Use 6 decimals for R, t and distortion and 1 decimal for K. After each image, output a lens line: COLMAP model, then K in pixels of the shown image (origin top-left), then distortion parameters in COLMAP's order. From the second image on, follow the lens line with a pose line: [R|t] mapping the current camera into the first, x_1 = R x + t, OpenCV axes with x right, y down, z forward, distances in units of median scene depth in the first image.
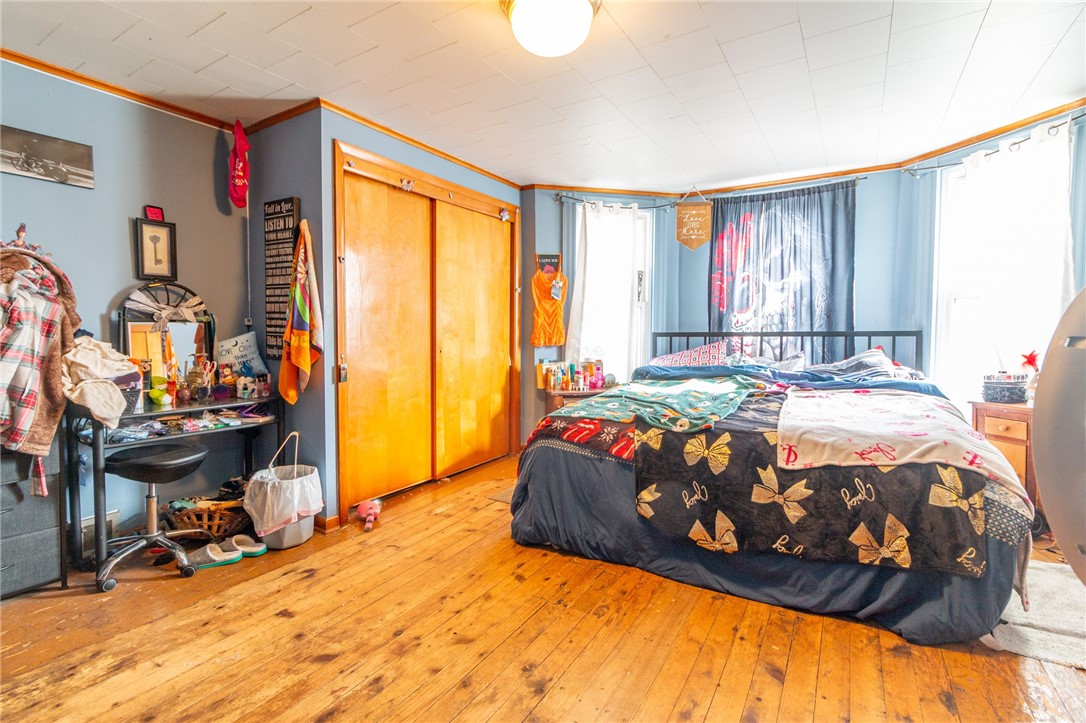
lens RADIAL K [[510.7, 0, 553.7], [0, 510.7, 353.8], [0, 0, 1]] dist [0.000275, -0.000271]
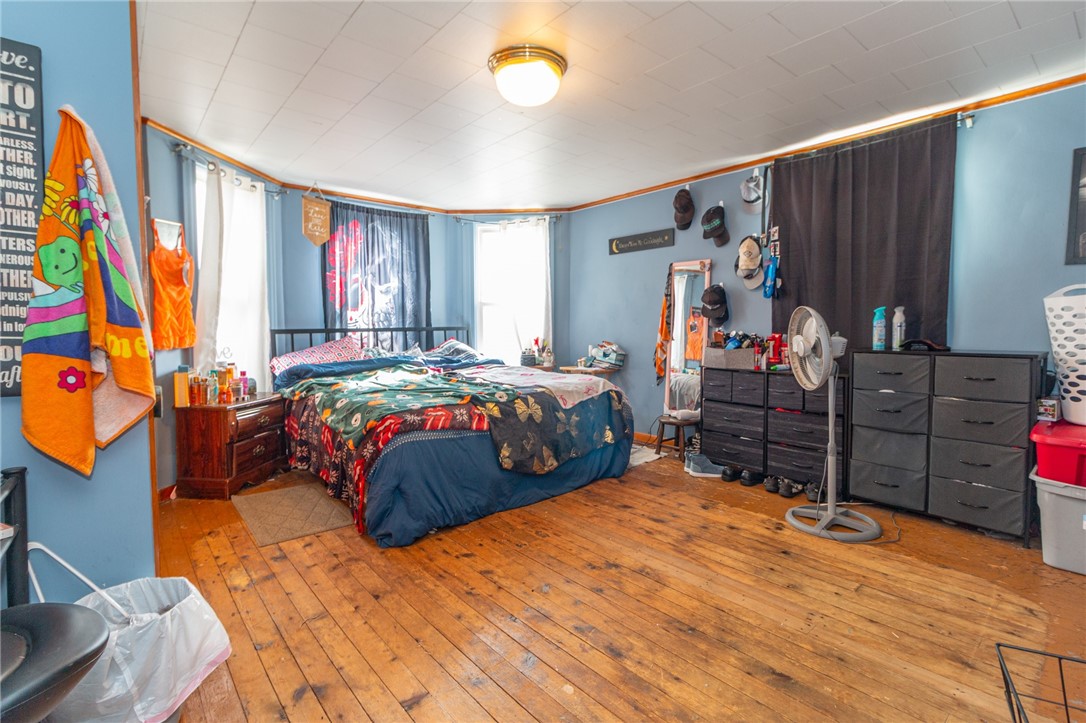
lens RADIAL K [[510.7, 0, 553.7], [0, 510.7, 353.8], [0, 0, 1]] dist [0.000275, -0.000271]
pose [[0.284594, -0.053271, 0.957167, -0.796334], [0.048092, 0.997991, 0.041244, -0.017302], [-0.957441, 0.034295, 0.286584, 0.389120]]
